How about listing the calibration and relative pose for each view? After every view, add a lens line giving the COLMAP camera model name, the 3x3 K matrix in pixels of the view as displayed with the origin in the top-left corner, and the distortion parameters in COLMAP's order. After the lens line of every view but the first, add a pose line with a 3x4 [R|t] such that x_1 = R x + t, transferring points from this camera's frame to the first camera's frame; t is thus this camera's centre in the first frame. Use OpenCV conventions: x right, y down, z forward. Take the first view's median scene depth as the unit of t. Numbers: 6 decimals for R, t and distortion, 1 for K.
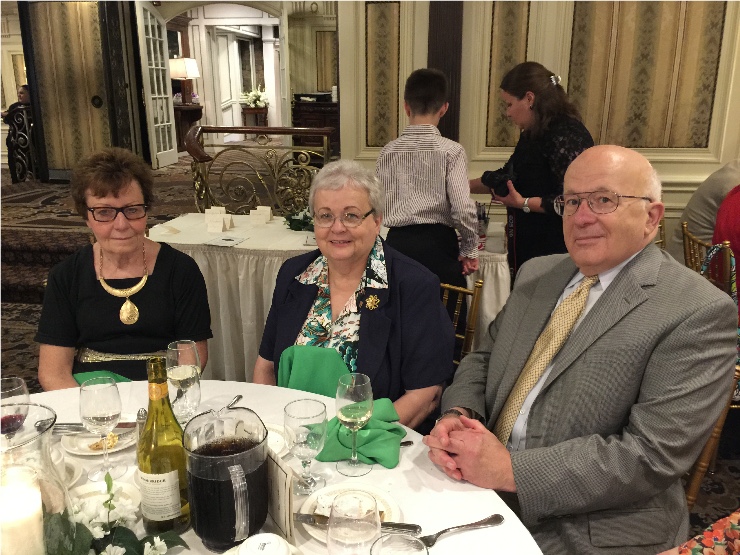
lens RADIAL K [[625.5, 0, 370.0], [0, 625.5, 277.5], [0, 0, 1]] dist [0.003603, 0.000064]
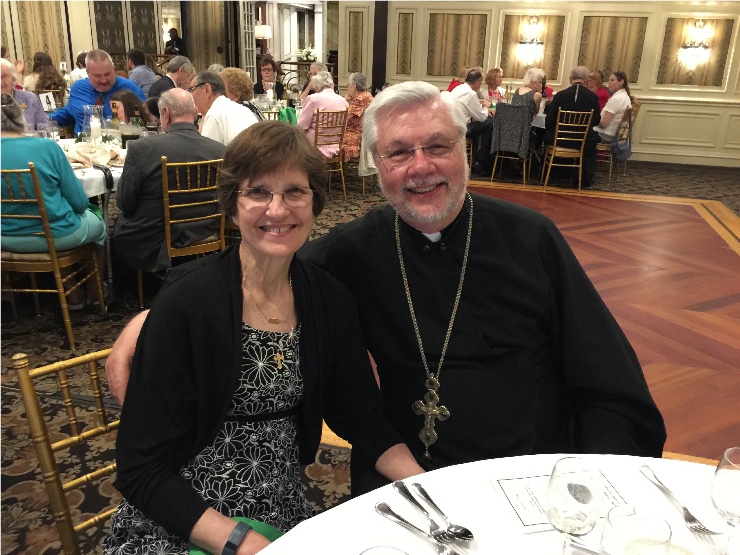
lens RADIAL K [[620.5, 0, 370.0], [0, 620.5, 277.5], [0, 0, 1]] dist [0.002142, 0.001716]
pose [[0.995885, 0.061868, -0.066221, 0.106751], [-0.057978, 0.996565, 0.059134, 0.165351], [0.069652, -0.055051, 0.996051, -0.540376]]
